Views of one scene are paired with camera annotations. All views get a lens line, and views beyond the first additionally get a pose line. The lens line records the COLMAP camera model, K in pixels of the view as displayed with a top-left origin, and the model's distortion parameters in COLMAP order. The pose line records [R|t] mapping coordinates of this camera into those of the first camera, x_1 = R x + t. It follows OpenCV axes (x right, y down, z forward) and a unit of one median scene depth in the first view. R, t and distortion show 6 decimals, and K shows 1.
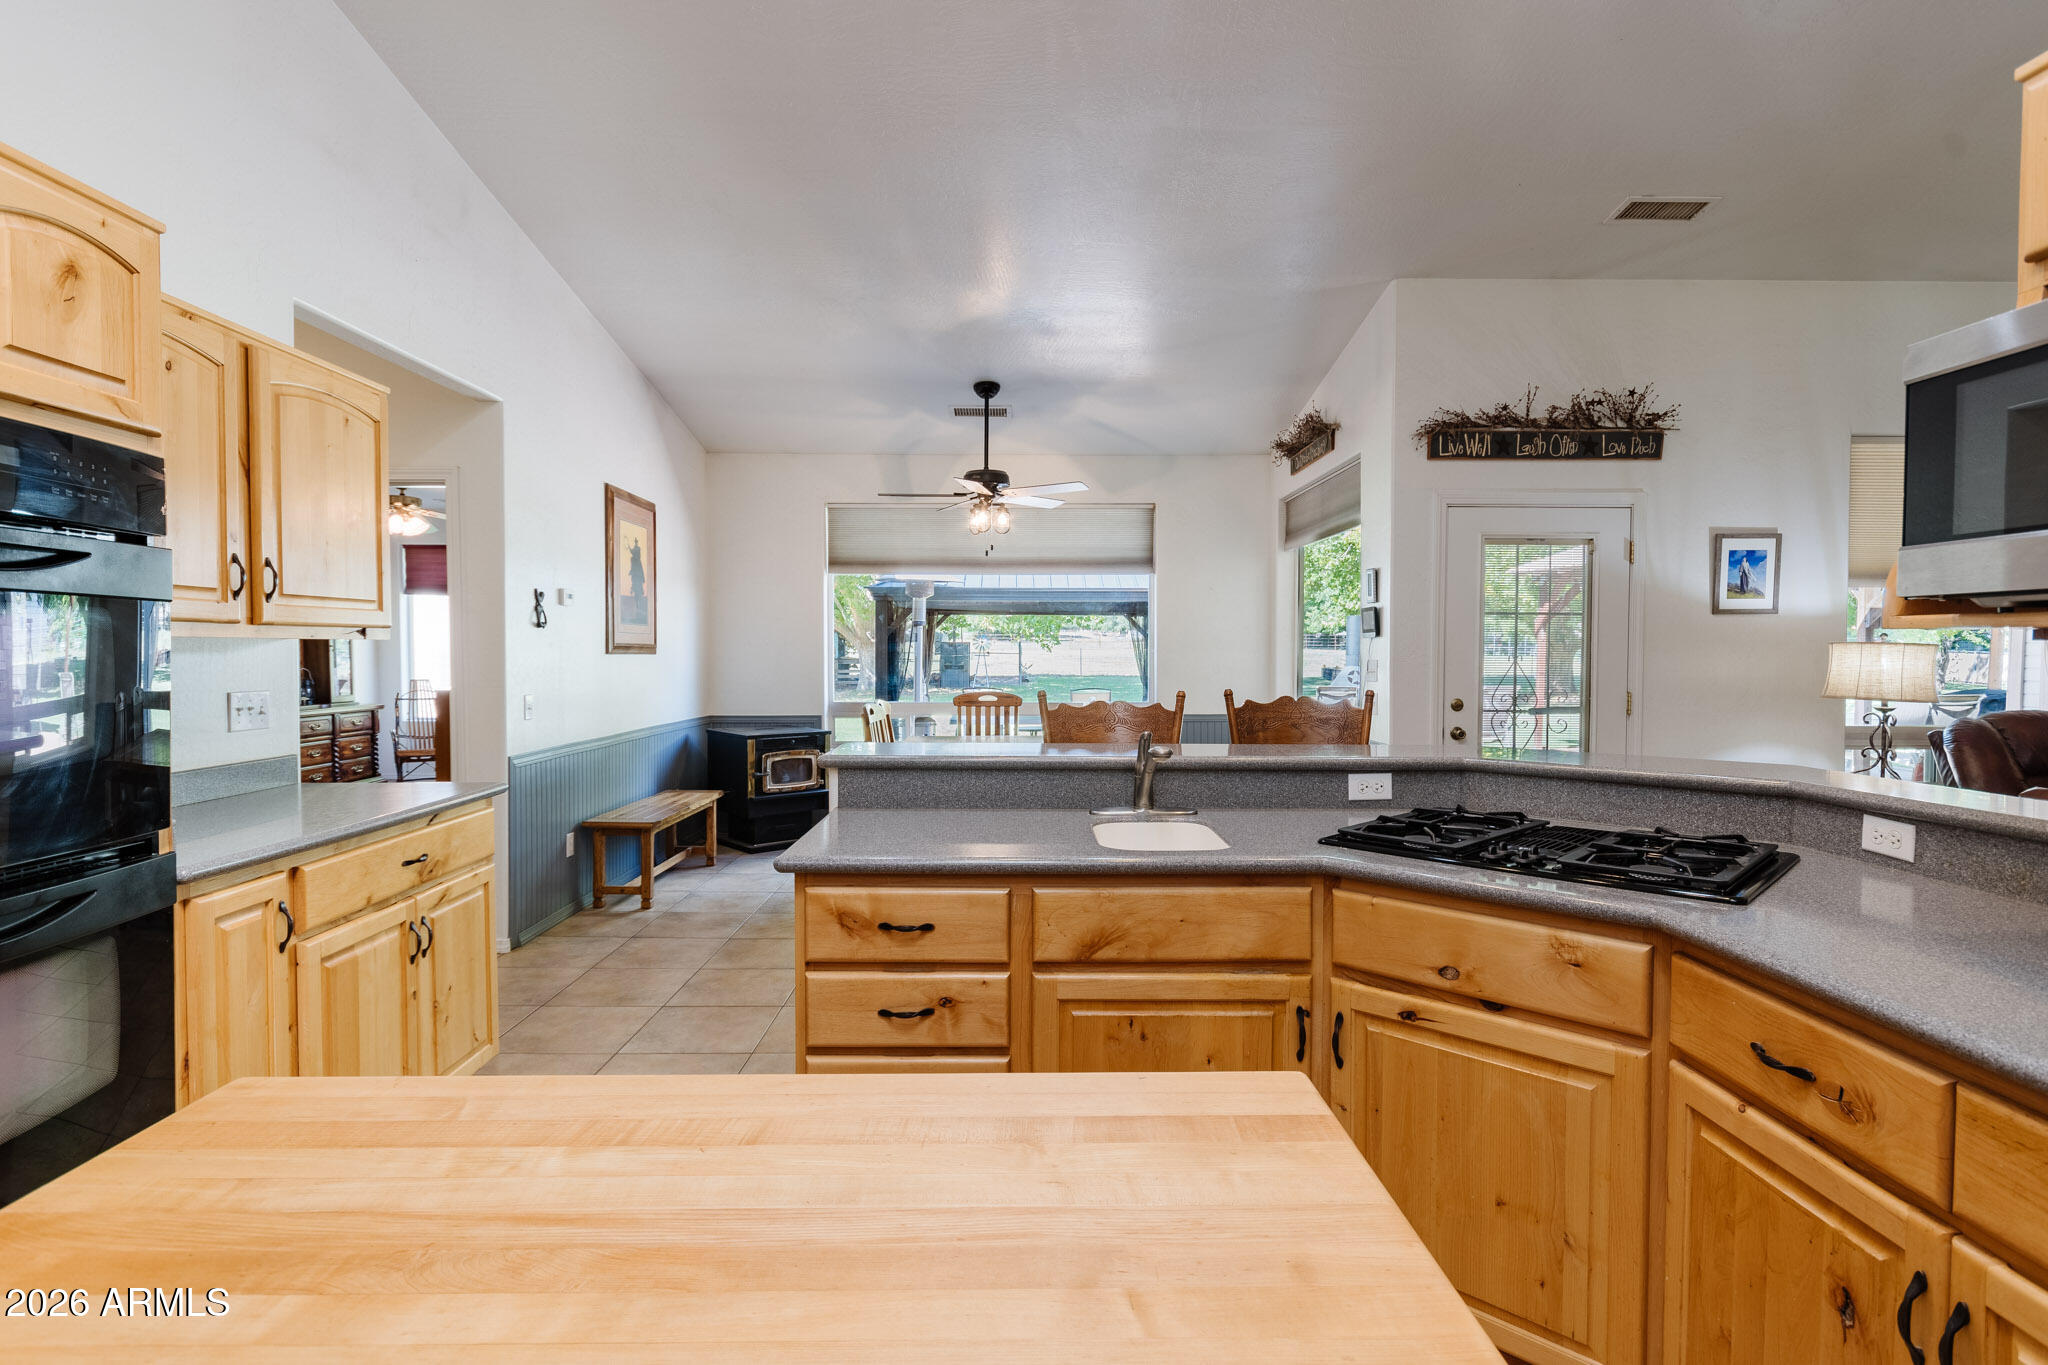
lens RADIAL K [[1031.9, 0, 1024.0], [0, 1031.9, 682.5], [0, 0, 1]] dist [-0.000620, -0.000330]
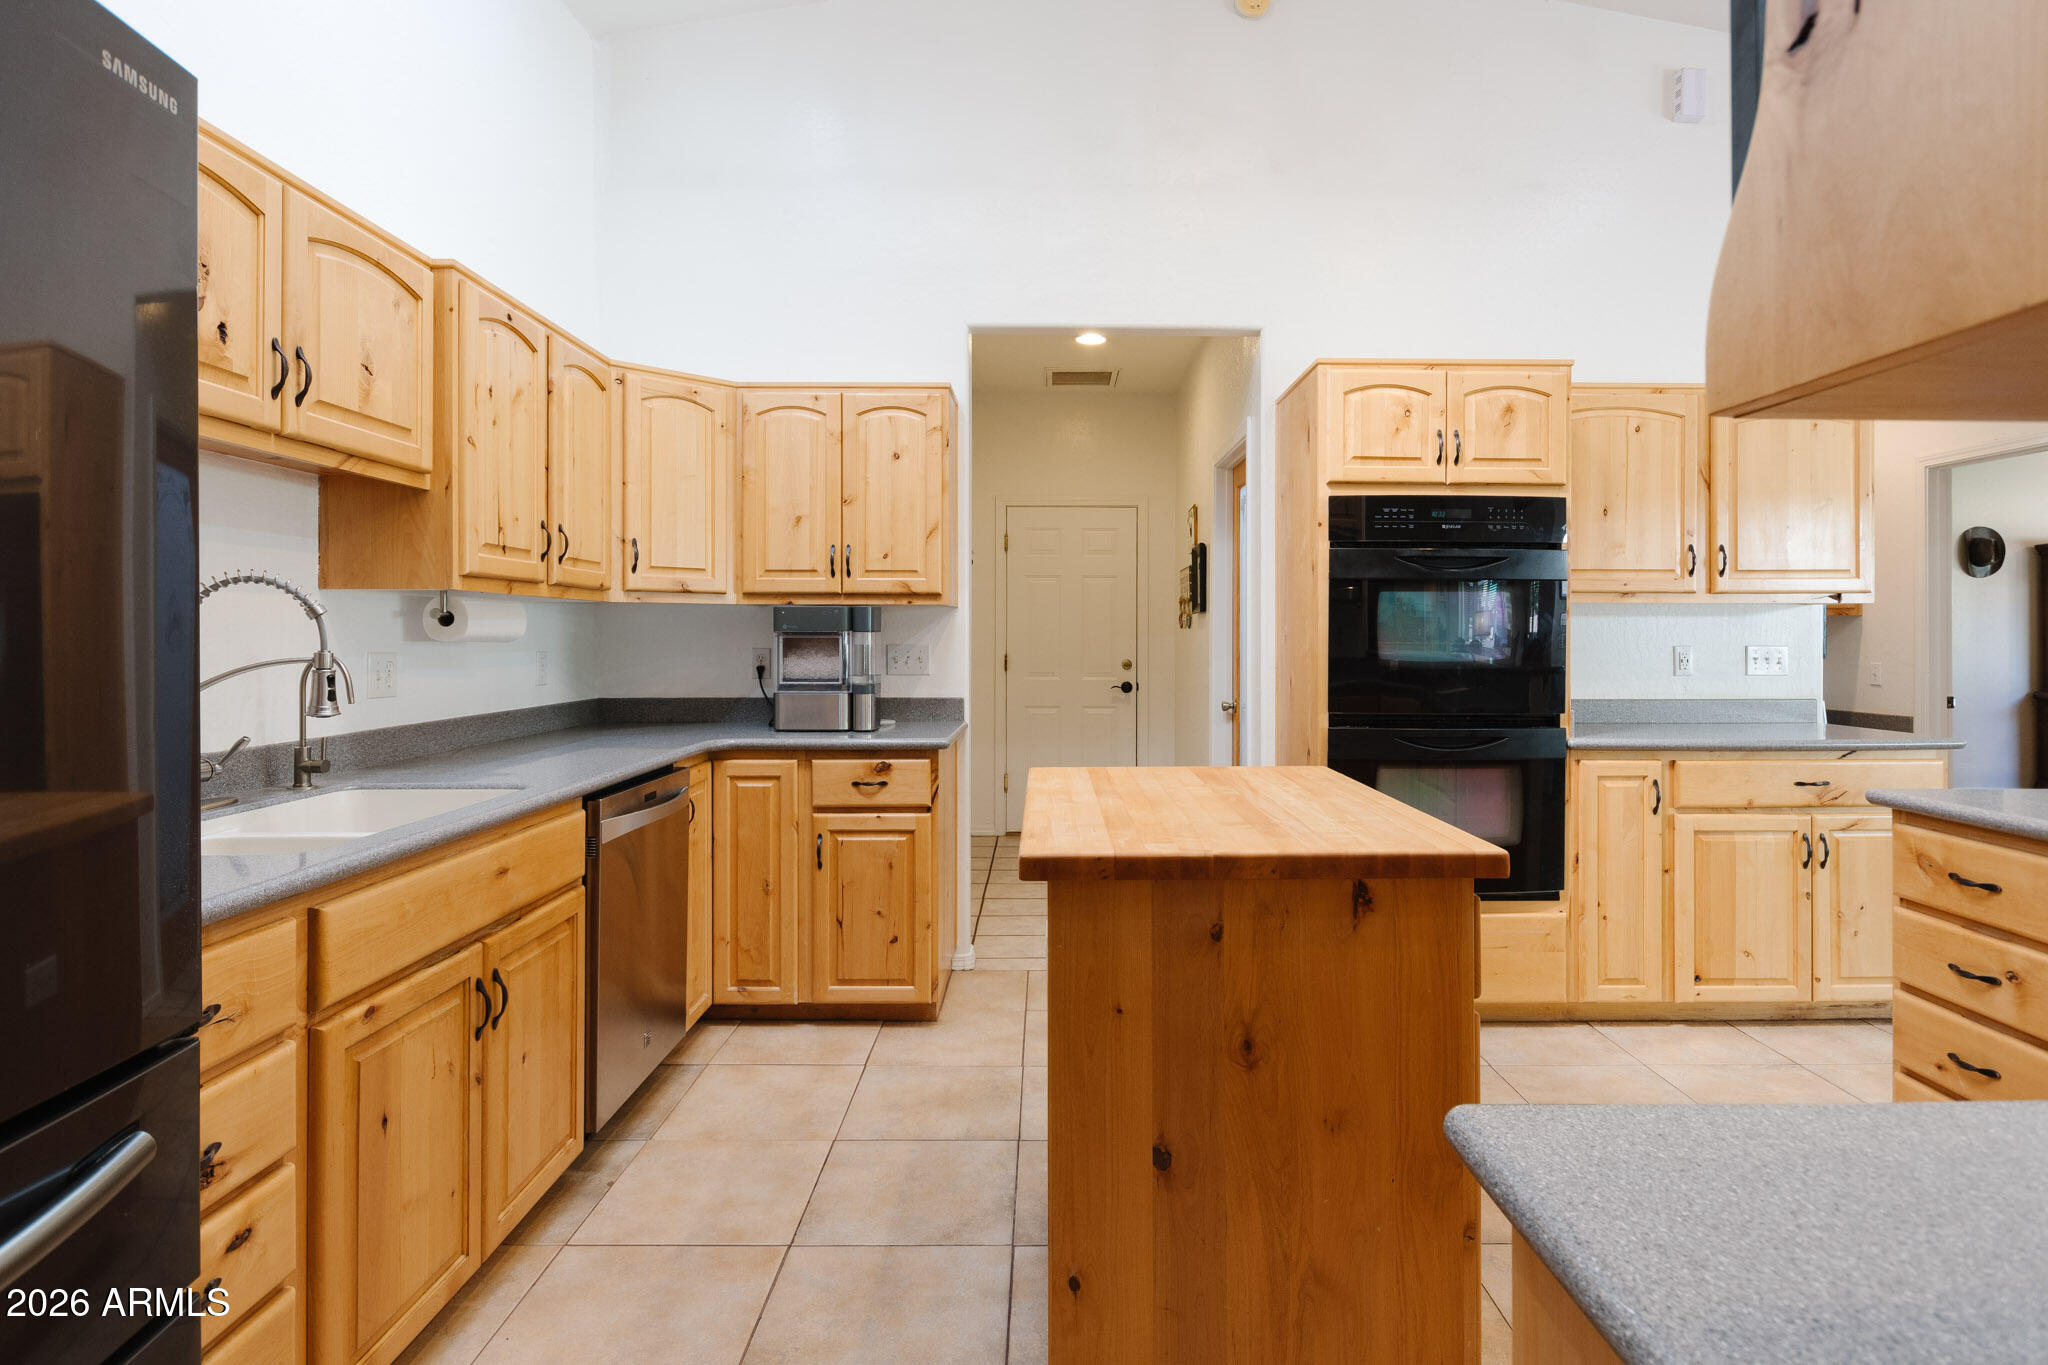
lens RADIAL K [[1062.5, 0, 1062.4], [0, 1062.5, 630.7], [0, 0, 1]] dist [-0.001320, -0.000752]
pose [[-0.003085, -0.008011, -0.999963, 0.733203], [-0.031655, 0.999468, -0.007909, 0.035117], [0.999494, 0.031629, -0.003337, 0.139716]]
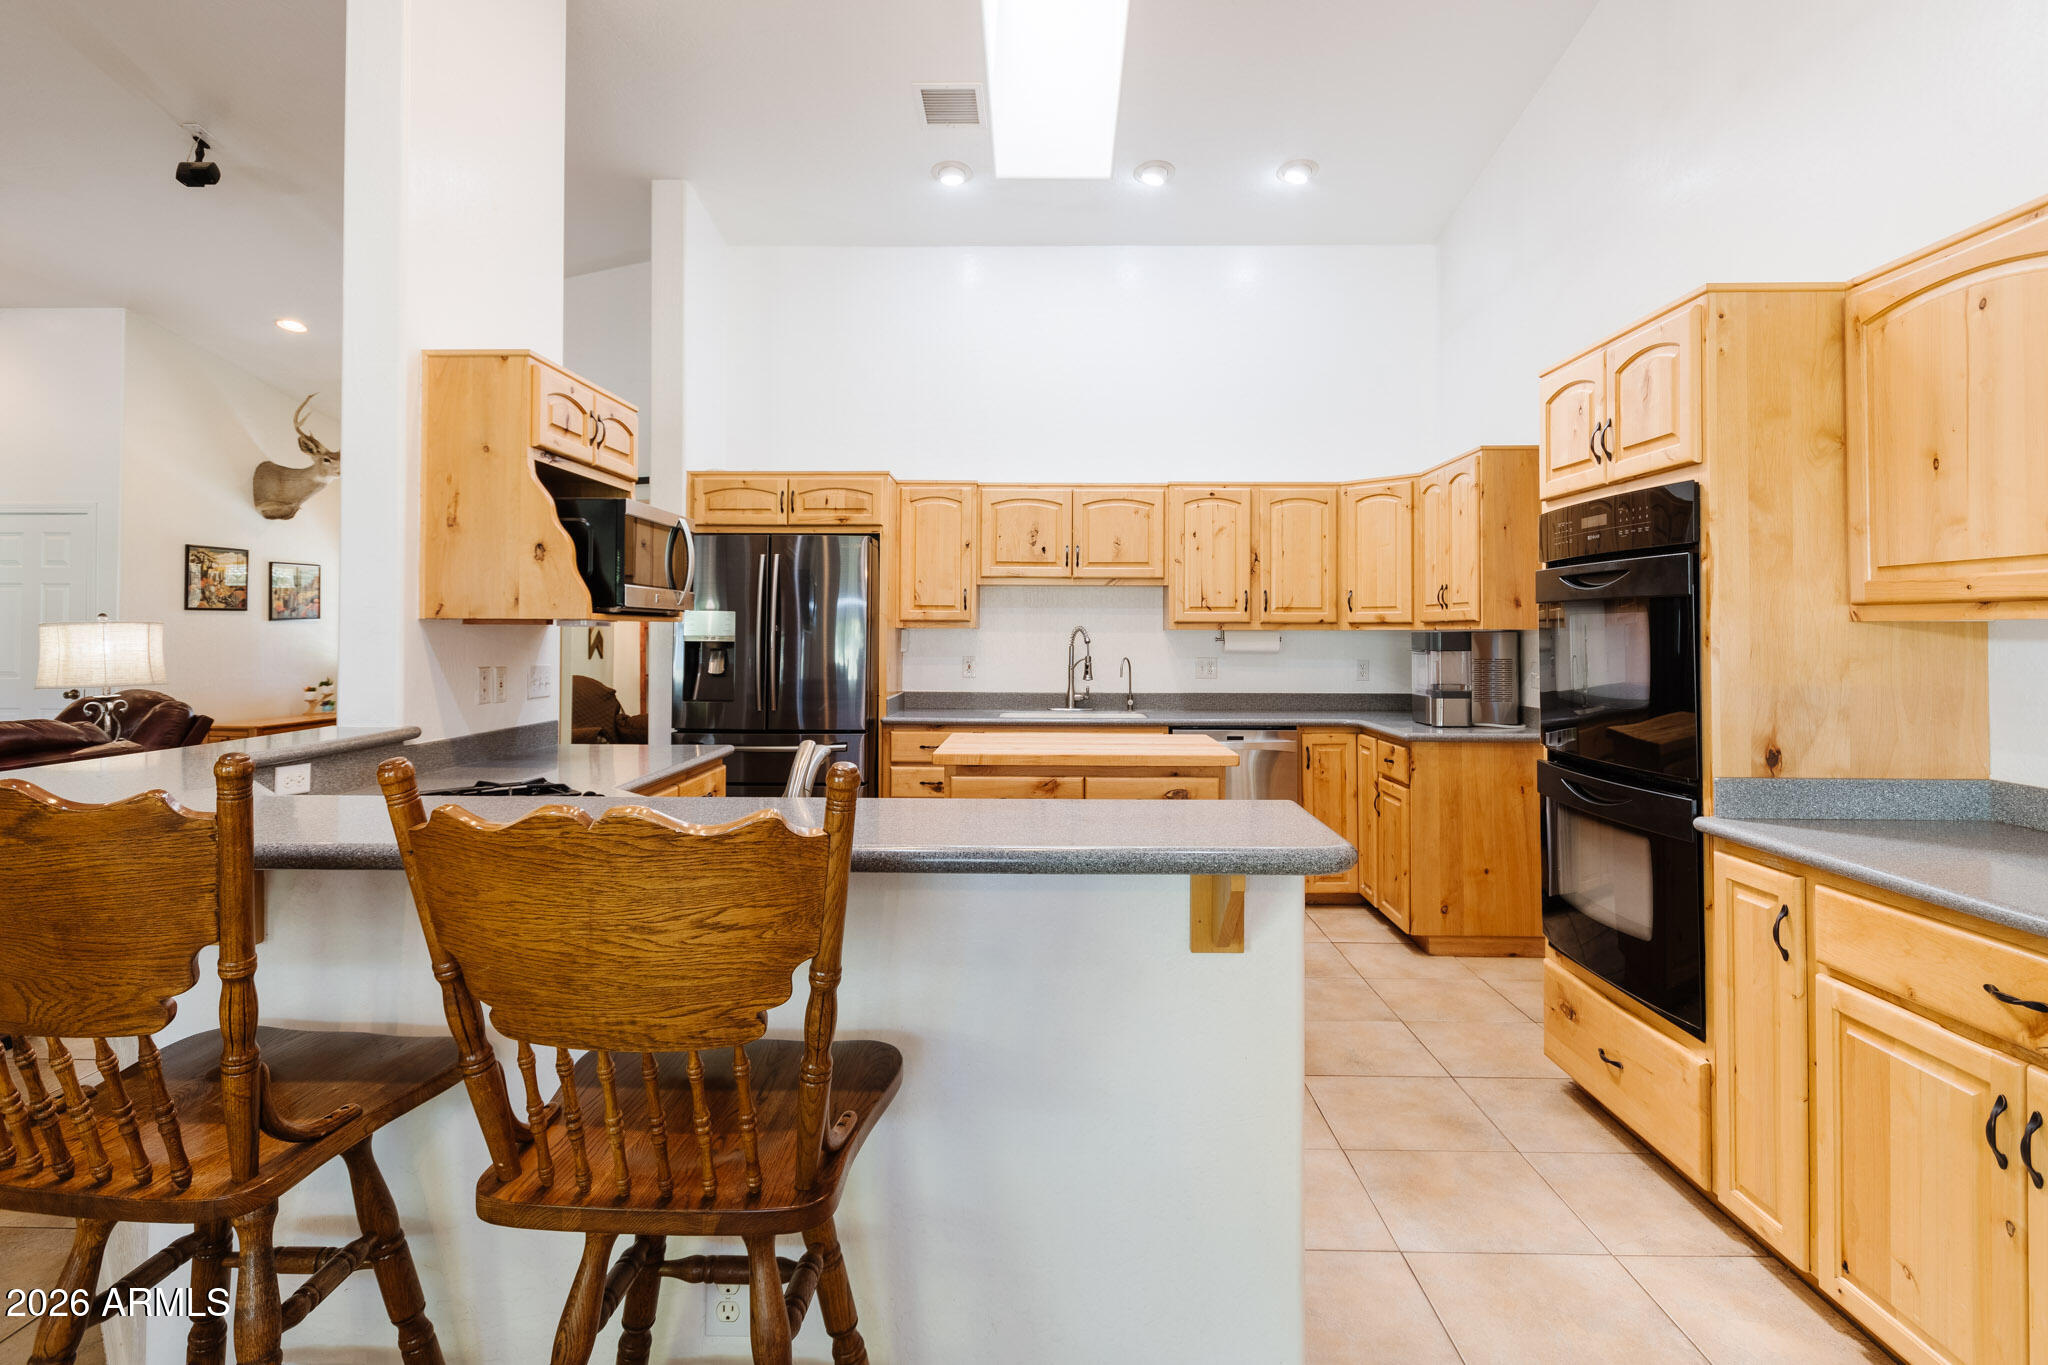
lens RADIAL K [[1062.5, 0, 1062.4], [0, 1062.5, 630.7], [0, 0, 1]] dist [-0.001320, -0.000752]
pose [[-0.999956, -0.004353, 0.008293, -0.069615], [-0.004124, 0.999615, 0.027439, -0.053494], [-0.008409, 0.027404, -0.999589, 1.787890]]
